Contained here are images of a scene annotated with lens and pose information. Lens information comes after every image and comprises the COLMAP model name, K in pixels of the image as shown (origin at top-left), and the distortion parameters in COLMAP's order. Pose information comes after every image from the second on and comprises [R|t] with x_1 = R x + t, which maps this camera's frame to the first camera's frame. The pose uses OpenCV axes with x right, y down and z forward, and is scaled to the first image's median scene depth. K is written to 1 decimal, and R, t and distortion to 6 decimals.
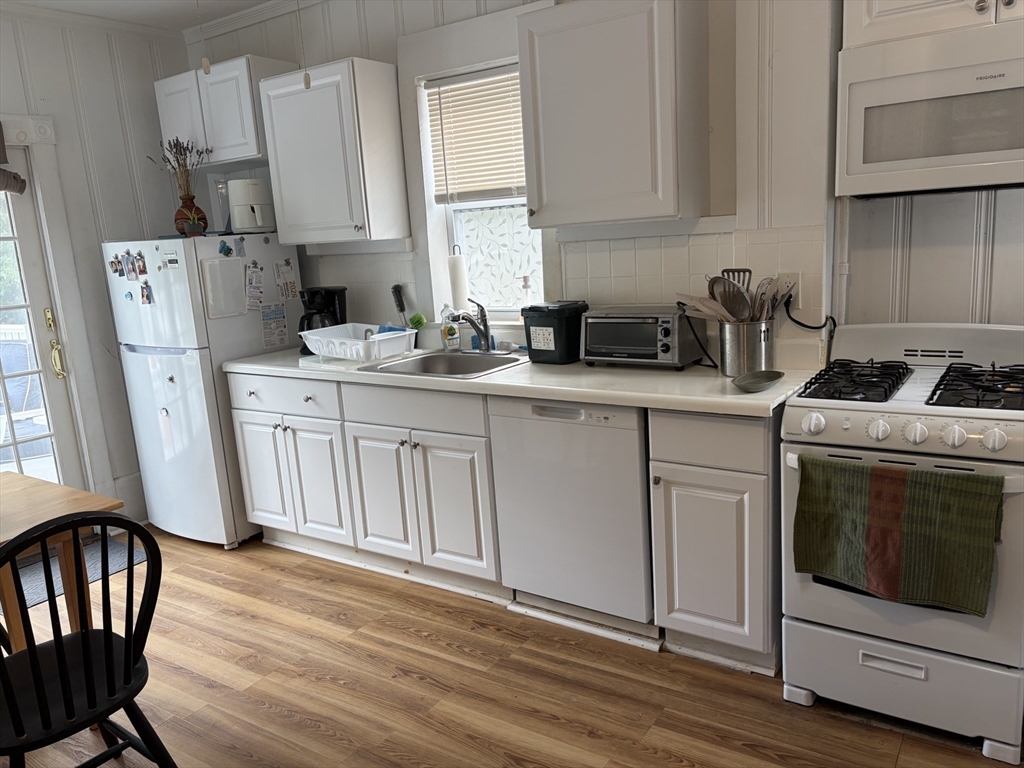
lens RADIAL K [[786.1, 0, 512.0], [0, 786.1, 384.0], [0, 0, 1]] dist [0.026677, -0.006917]
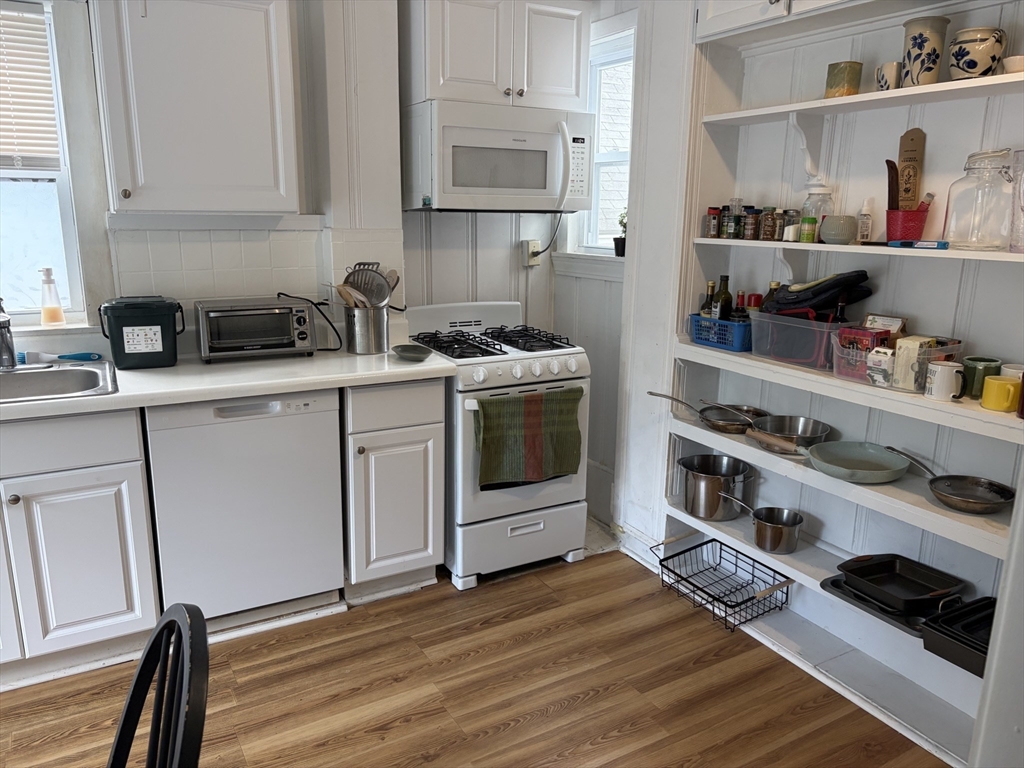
lens RADIAL K [[778.5, 0, 512.0], [0, 778.5, 384.0], [0, 0, 1]] dist [0.022999, -0.009766]
pose [[0.422858, -0.128323, 0.897064, -0.588714], [0.133767, 0.987918, 0.078265, -0.023383], [-0.896269, 0.086903, 0.434914, 0.266783]]
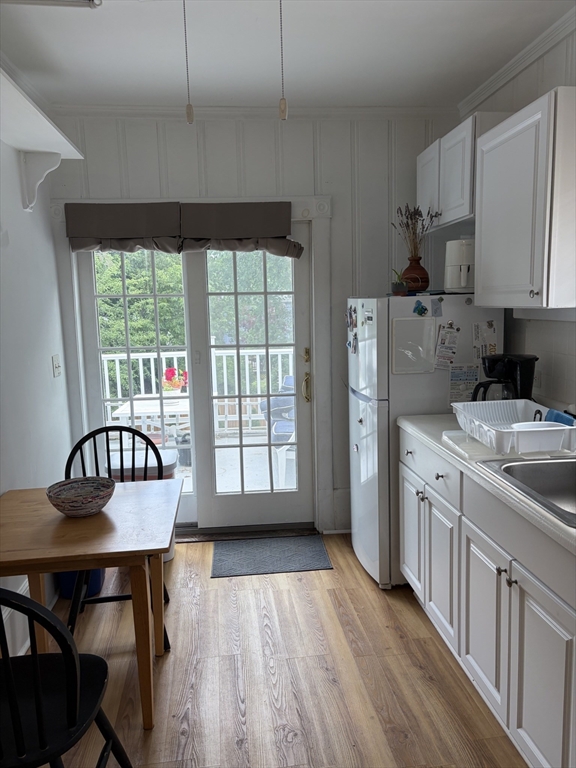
lens RADIAL K [[583.9, 0, 288.0], [0, 583.9, 384.0], [0, 0, 1]] dist [0.022999, -0.009766]
pose [[0.646167, 0.153365, -0.747628, 0.134331], [-0.164227, 0.984594, 0.060035, -0.110823], [0.745317, 0.083988, 0.661399, 0.452720]]
